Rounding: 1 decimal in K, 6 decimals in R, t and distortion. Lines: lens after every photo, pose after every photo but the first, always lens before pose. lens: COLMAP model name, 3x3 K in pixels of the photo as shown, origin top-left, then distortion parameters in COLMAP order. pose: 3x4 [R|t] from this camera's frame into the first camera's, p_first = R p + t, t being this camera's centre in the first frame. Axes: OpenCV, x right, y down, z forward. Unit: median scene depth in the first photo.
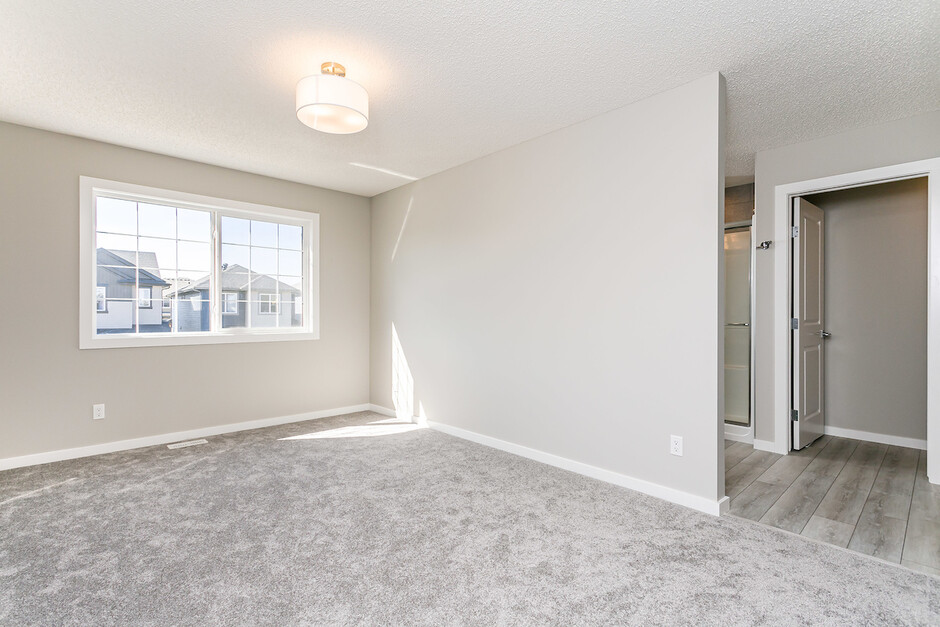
lens RADIAL K [[453.5, 0, 471.3], [0, 453.5, 314.6], [0, 0, 1]] dist [0.010430, -0.001012]
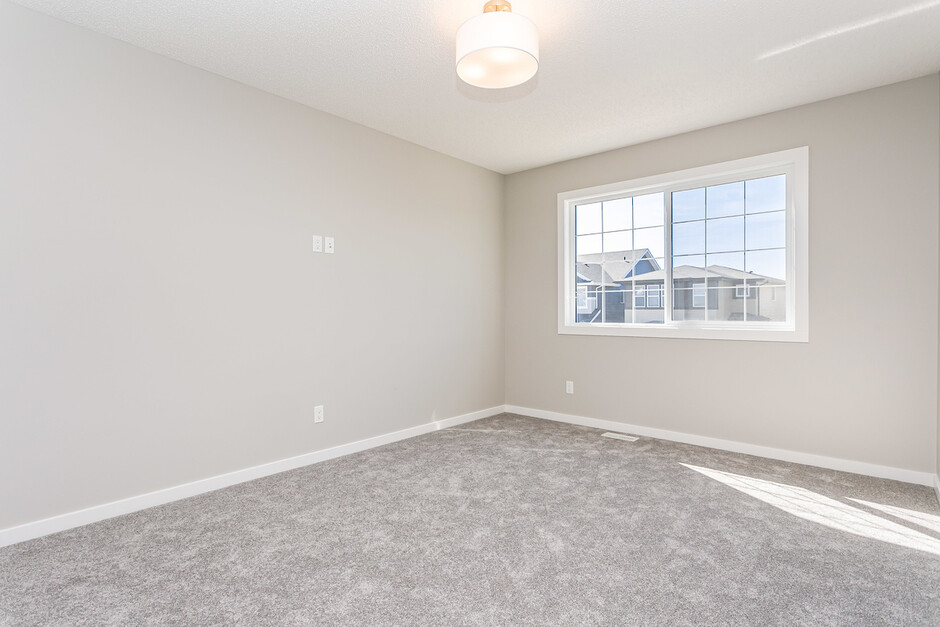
lens RADIAL K [[491.0, 0, 471.1], [0, 491.0, 313.6], [0, 0, 1]] dist [-0.005691, -0.000148]
pose [[0.059036, 0.005026, -0.998243, 0.408680], [0.004788, 0.999974, 0.005318, 0.010918], [0.998244, -0.005093, 0.059010, 0.609821]]
